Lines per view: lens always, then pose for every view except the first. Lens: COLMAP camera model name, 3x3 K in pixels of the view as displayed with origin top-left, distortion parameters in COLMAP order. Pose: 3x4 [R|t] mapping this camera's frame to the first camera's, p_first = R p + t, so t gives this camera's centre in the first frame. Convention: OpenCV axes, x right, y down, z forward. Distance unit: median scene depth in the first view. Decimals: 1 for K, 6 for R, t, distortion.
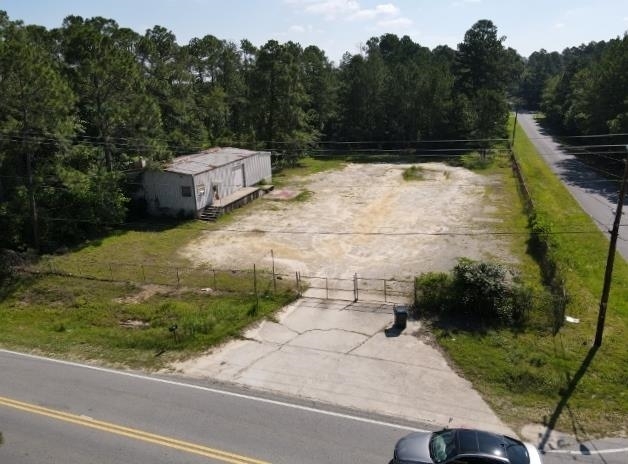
lens RADIAL K [[467.1, 0, 314.0], [0, 467.1, 232.0], [0, 0, 1]] dist [0.012758, 0.004957]
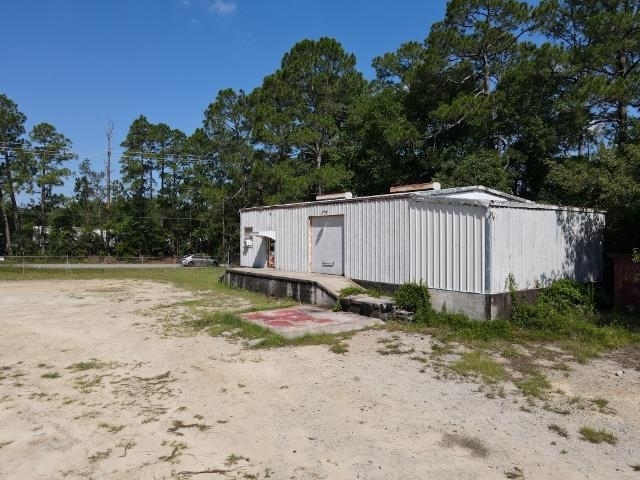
lens RADIAL K [[469.1, 0, 320.2], [0, 469.1, 235.9], [0, 0, 1]] dist [0.005589, 0.024505]
pose [[-0.551566, 0.040890, -0.833128, 0.293019], [-0.236259, 0.950238, 0.203051, -0.318424], [0.799973, 0.308830, -0.514459, 1.848702]]
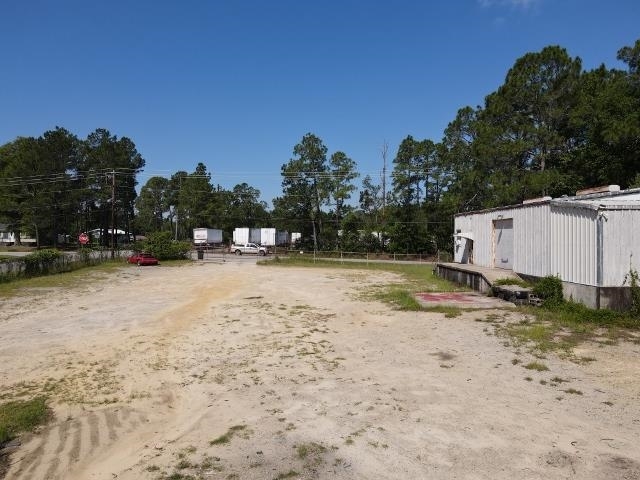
lens RADIAL K [[469.1, 0, 320.2], [0, 469.1, 235.9], [0, 0, 1]] dist [0.005589, 0.024505]
pose [[-0.933083, 0.036915, -0.357762, 0.299888], [-0.076861, 0.951273, 0.298618, -0.394636], [0.351353, 0.306133, -0.884779, 2.092471]]
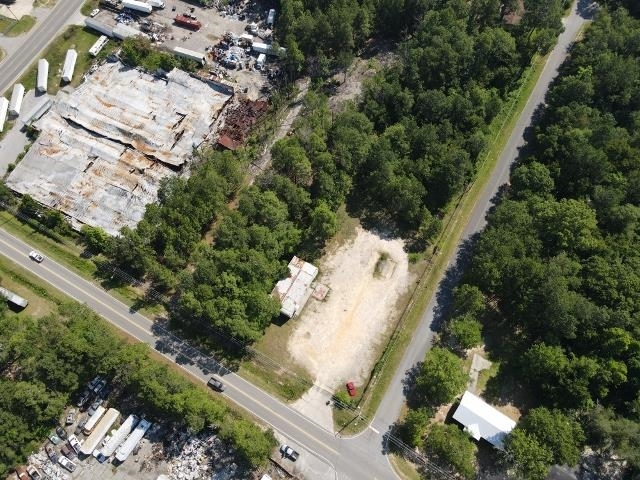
lens RADIAL K [[469.1, 0, 320.2], [0, 469.1, 235.9], [0, 0, 1]] dist [0.005589, 0.024505]
pose [[0.985862, 0.157130, -0.058199, 0.065322], [-0.058376, 0.647645, 0.759703, -3.766264], [0.157064, -0.745564, 0.647661, -0.829567]]
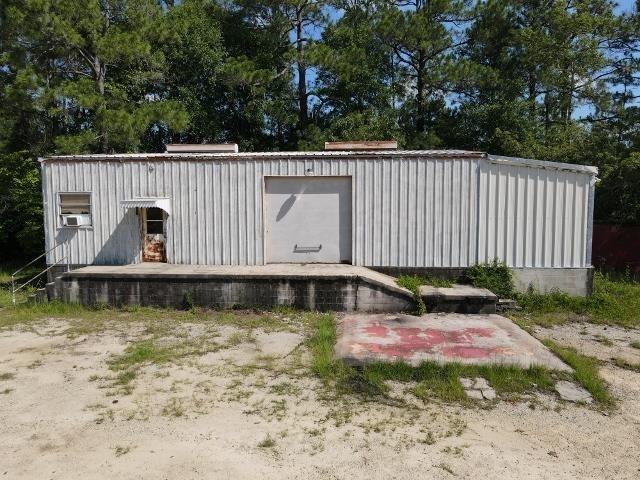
lens RADIAL K [[469.1, 0, 320.2], [0, 469.1, 235.9], [0, 0, 1]] dist [0.005589, 0.024505]
pose [[0.266718, 0.106236, -0.957901, 0.172891], [-0.302597, 0.952878, 0.021423, -0.177357], [0.915039, 0.284144, 0.286297, 1.419241]]
